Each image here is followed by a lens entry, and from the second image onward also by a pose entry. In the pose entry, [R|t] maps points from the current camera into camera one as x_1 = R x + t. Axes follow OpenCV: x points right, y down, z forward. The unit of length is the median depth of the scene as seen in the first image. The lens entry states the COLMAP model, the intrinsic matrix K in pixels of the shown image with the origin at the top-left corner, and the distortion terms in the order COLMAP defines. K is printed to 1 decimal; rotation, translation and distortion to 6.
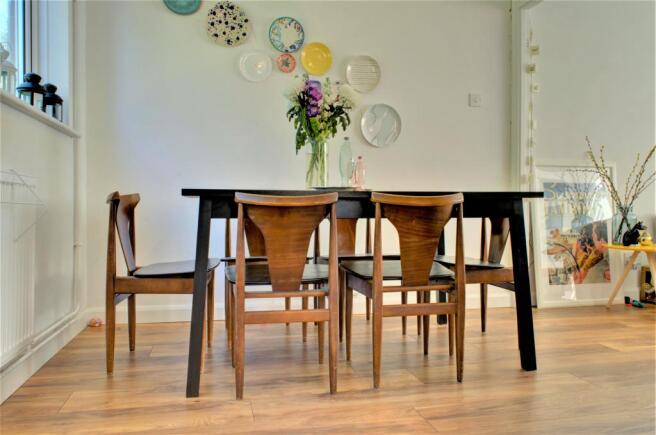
lens RADIAL K [[503.5, 0, 325.7], [0, 503.5, 216.0], [0, 0, 1]] dist [0.006121, 0.001946]
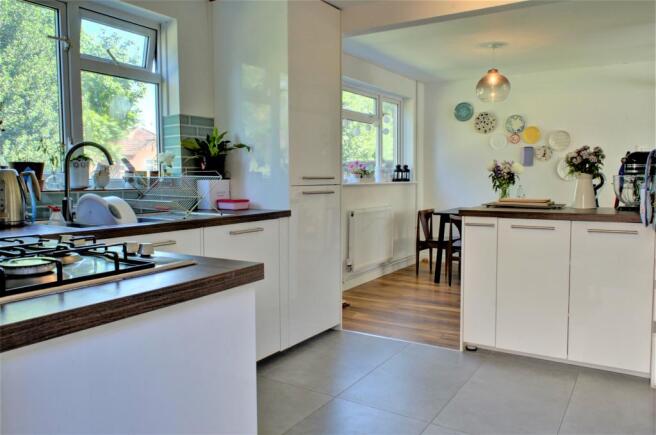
lens RADIAL K [[503.5, 0, 327.4], [0, 503.5, 216.9], [0, 0, 1]] dist [0.006121, 0.001946]
pose [[0.718831, 0.057474, -0.692805, 0.788185], [-0.010018, 0.997330, 0.072342, -0.142123], [0.695113, -0.045061, 0.717487, -0.932774]]
